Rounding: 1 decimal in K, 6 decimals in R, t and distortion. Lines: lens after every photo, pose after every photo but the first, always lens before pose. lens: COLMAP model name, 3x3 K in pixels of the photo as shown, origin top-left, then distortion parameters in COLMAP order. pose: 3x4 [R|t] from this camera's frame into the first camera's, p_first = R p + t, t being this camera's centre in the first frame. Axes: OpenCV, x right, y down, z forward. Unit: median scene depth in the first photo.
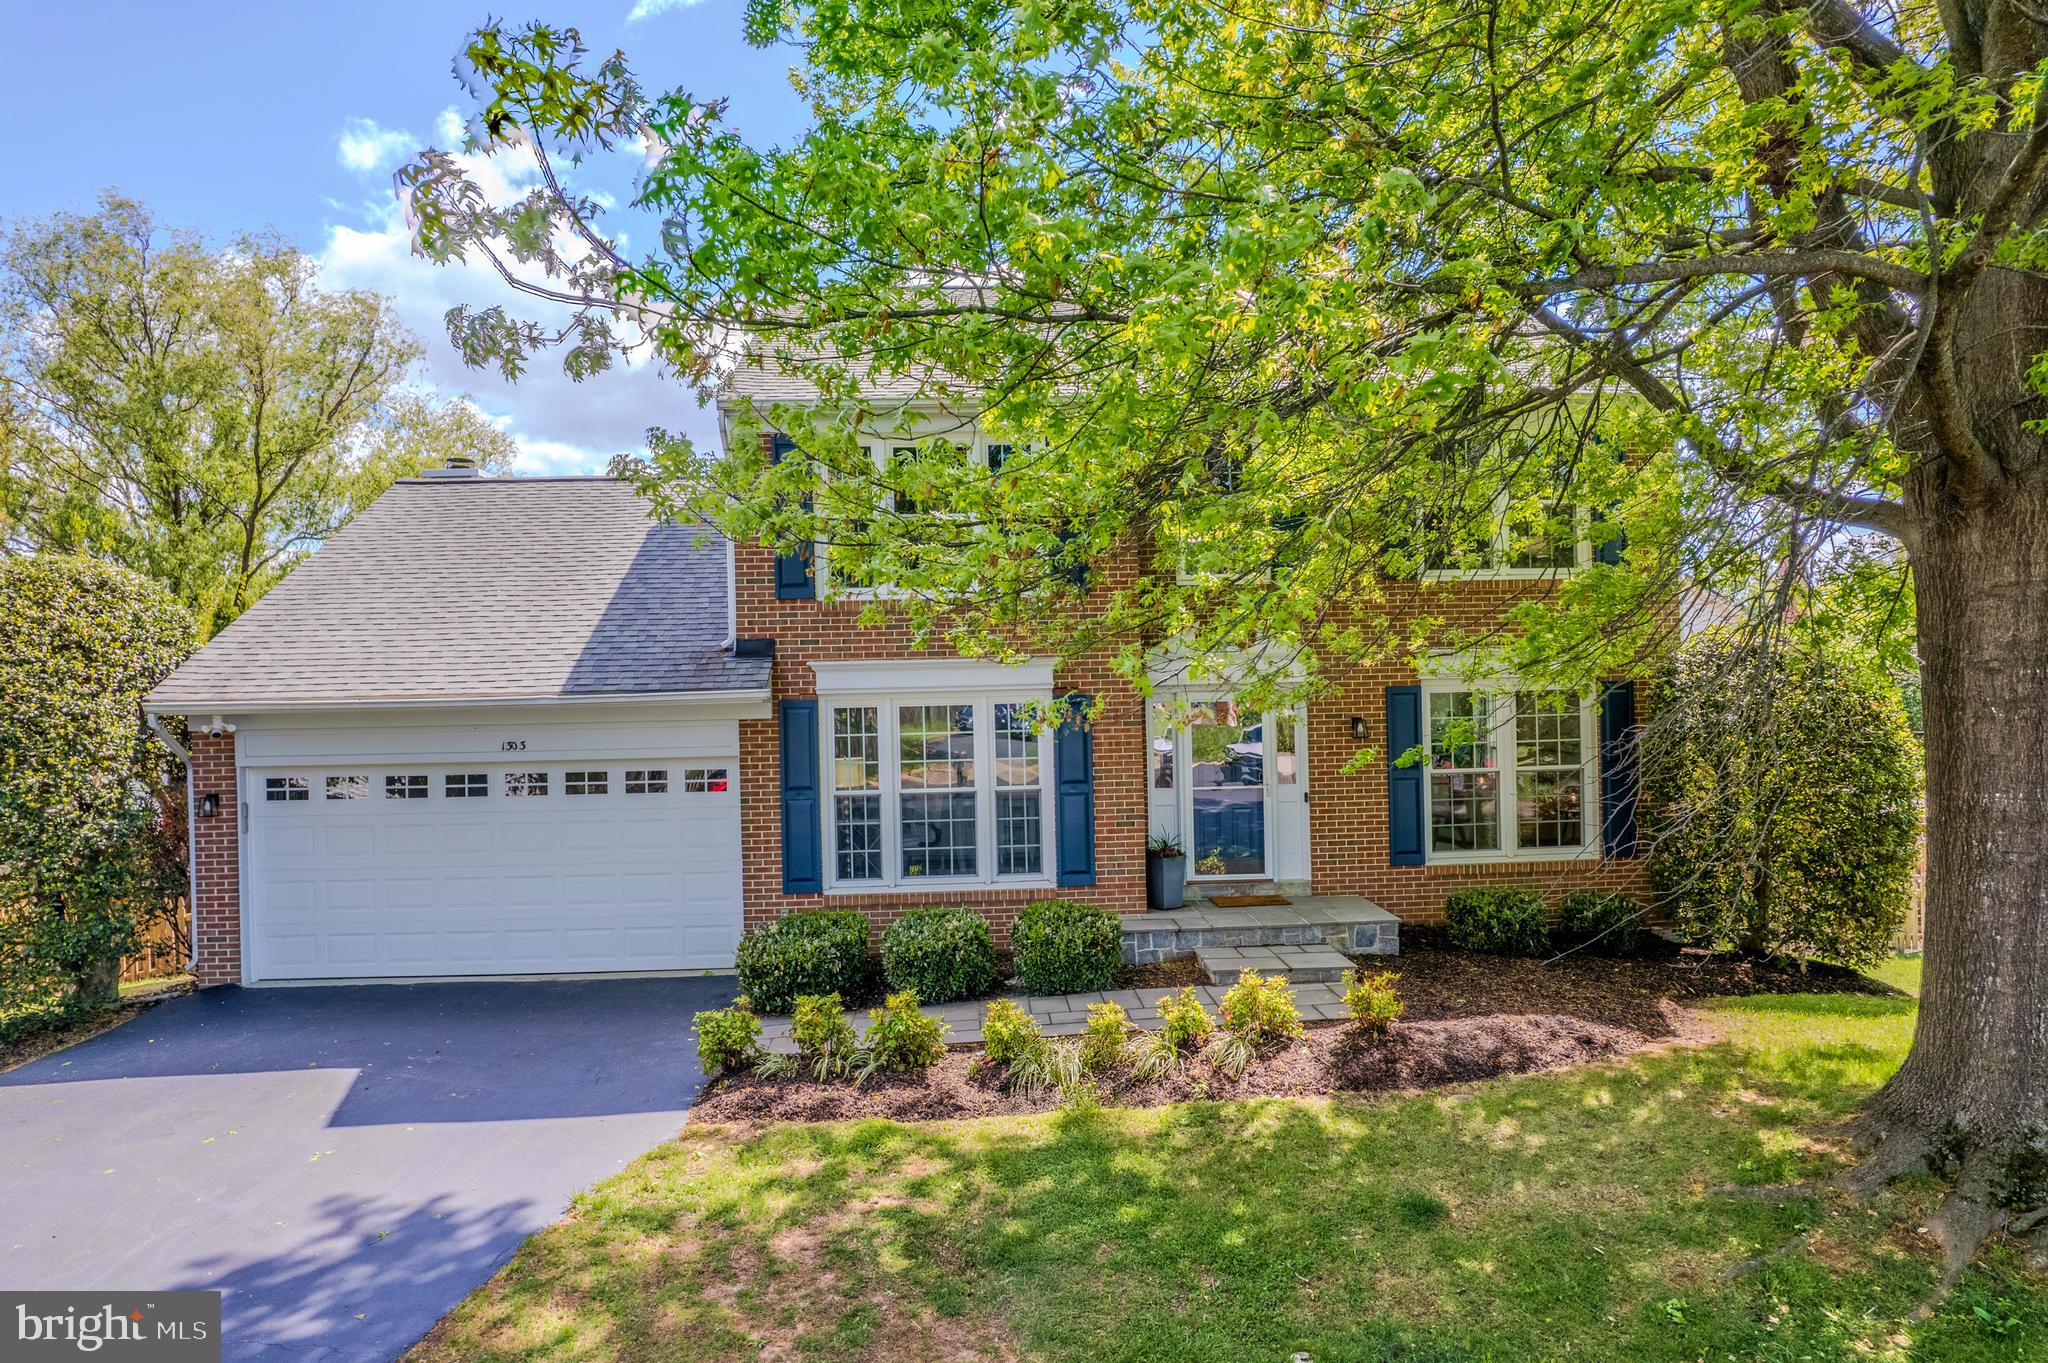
lens RADIAL K [[1309.4, 0, 1024.9], [0, 1309.4, 709.4], [0, 0, 1]] dist [-0.074953, 0.062142]
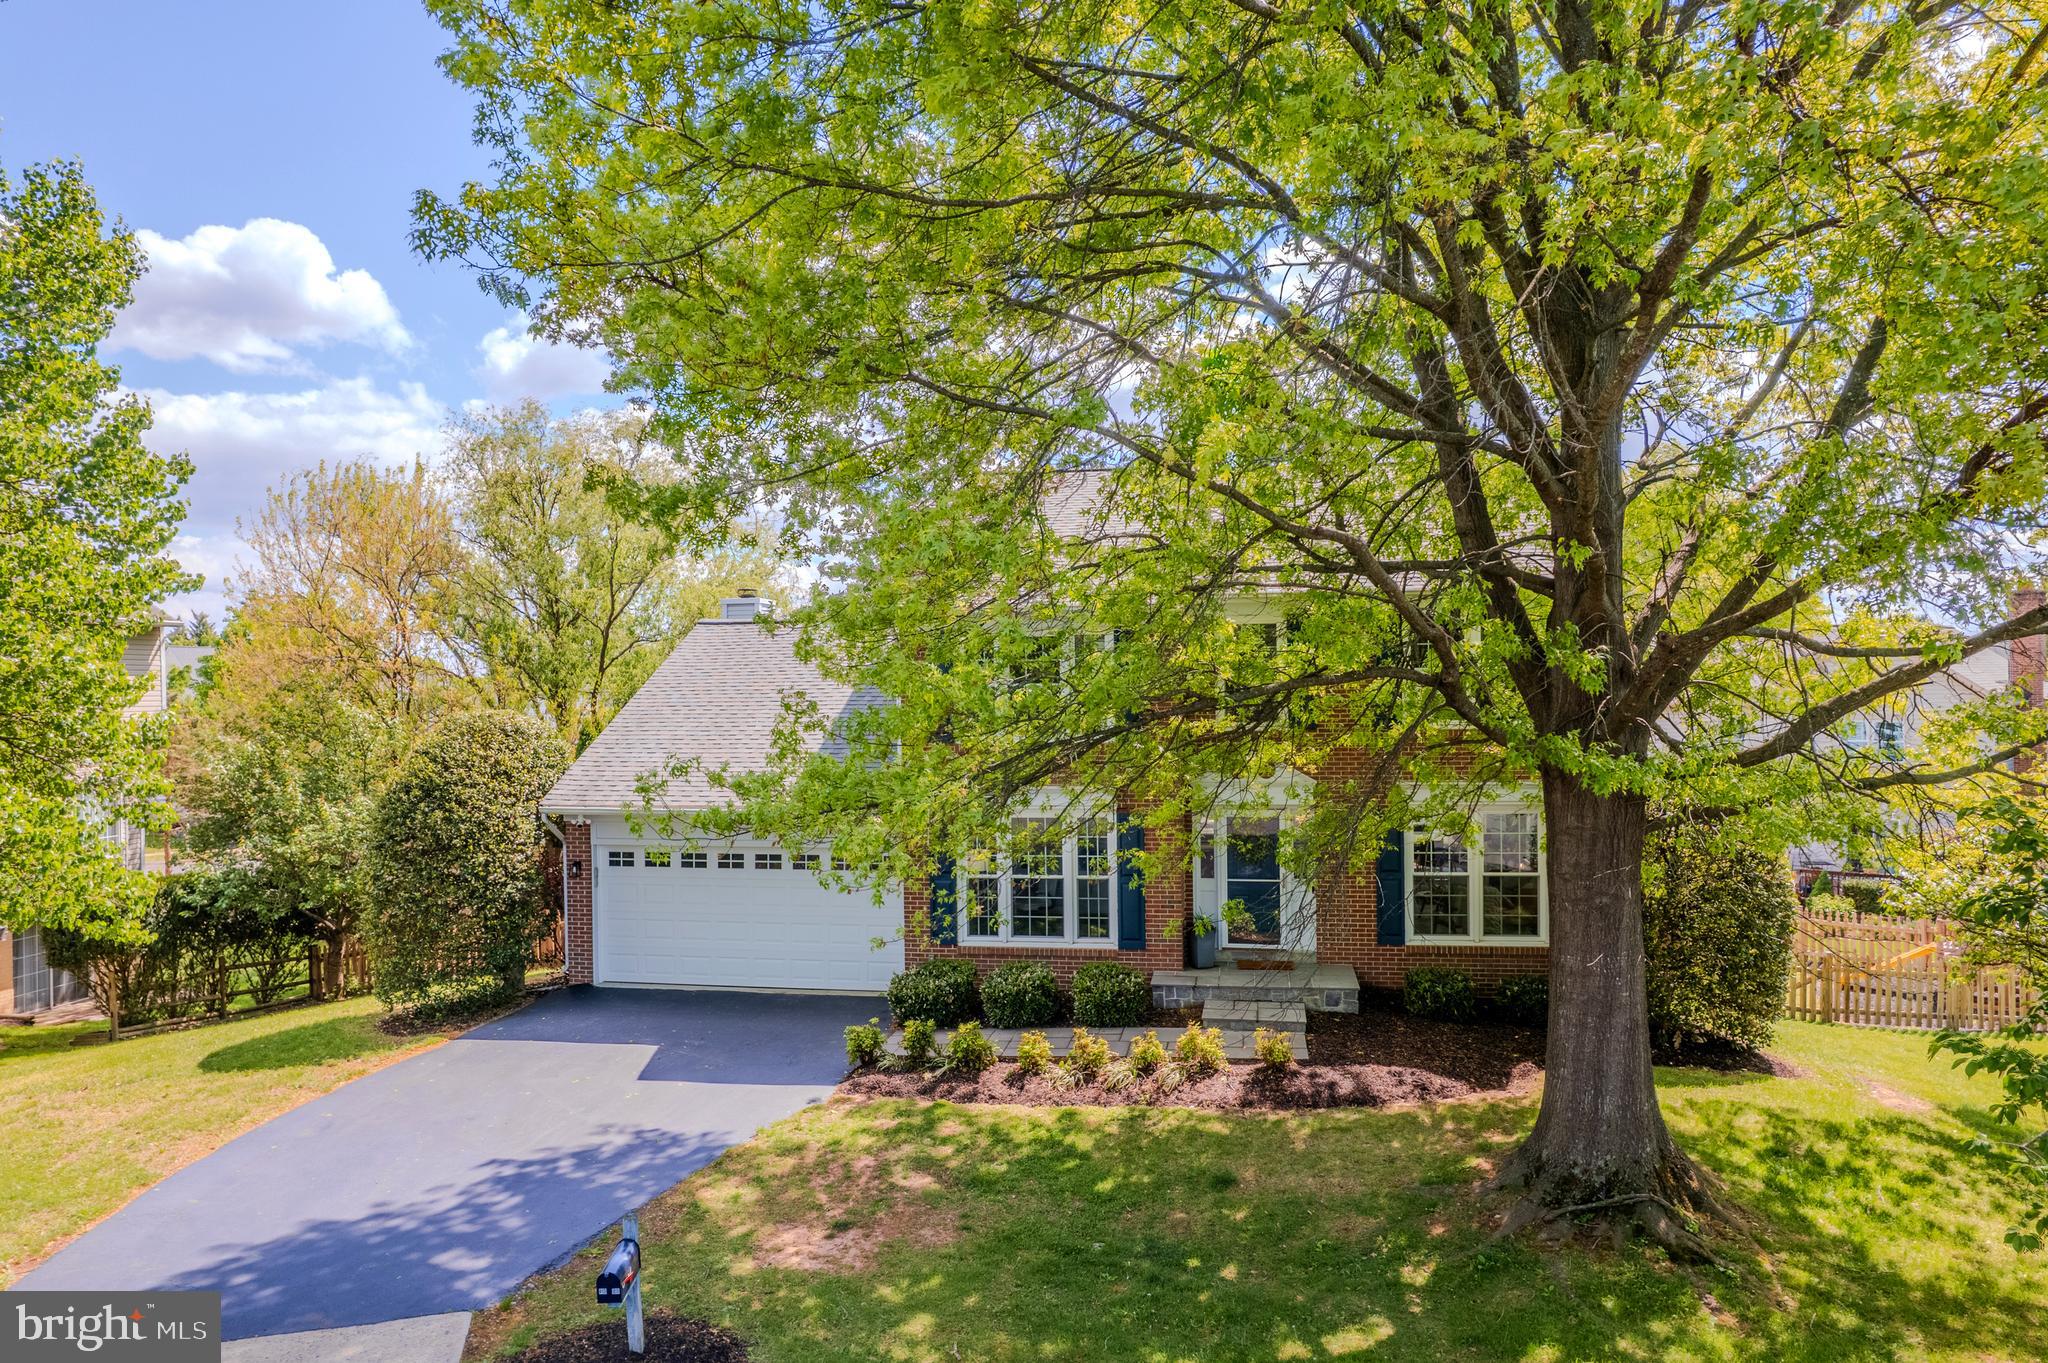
lens RADIAL K [[1309.4, 0, 1024.9], [0, 1309.4, 709.4], [0, 0, 1]] dist [-0.074953, 0.062142]
pose [[0.972276, 0.013430, -0.233449, 0.296155], [-0.011883, 0.999897, 0.008031, -0.155645], [0.233532, -0.005035, 0.972336, -0.460466]]
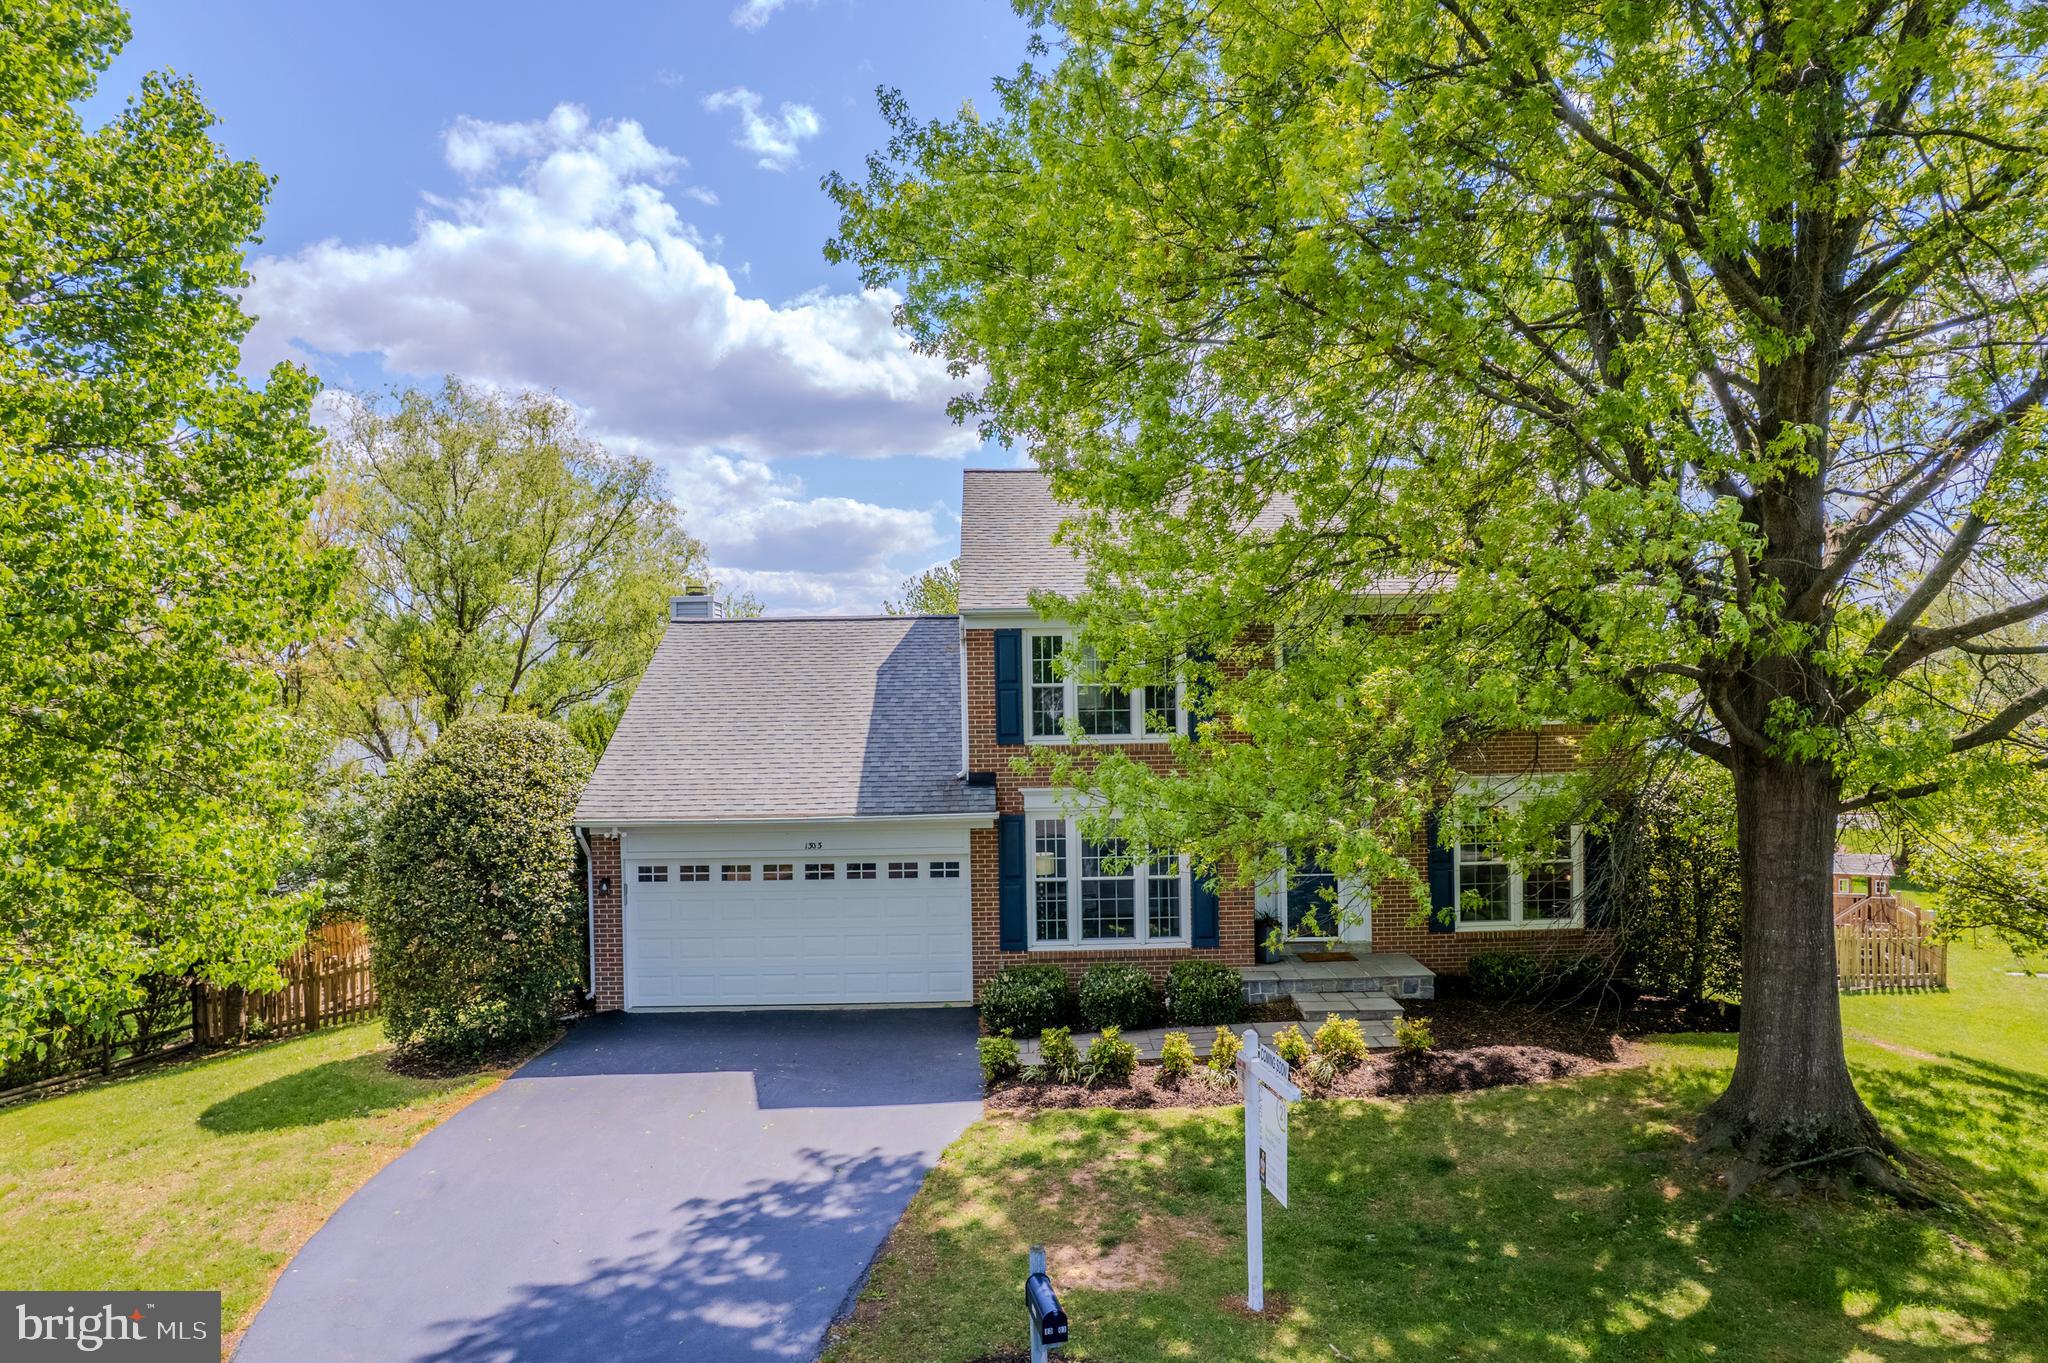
lens RADIAL K [[1309.4, 0, 1024.9], [0, 1309.4, 709.4], [0, 0, 1]] dist [-0.074953, 0.062142]
pose [[0.999312, 0.006801, -0.036448, -0.125186], [-0.006687, 0.999972, 0.003231, -0.147381], [0.036469, -0.002985, 0.999330, -0.493736]]
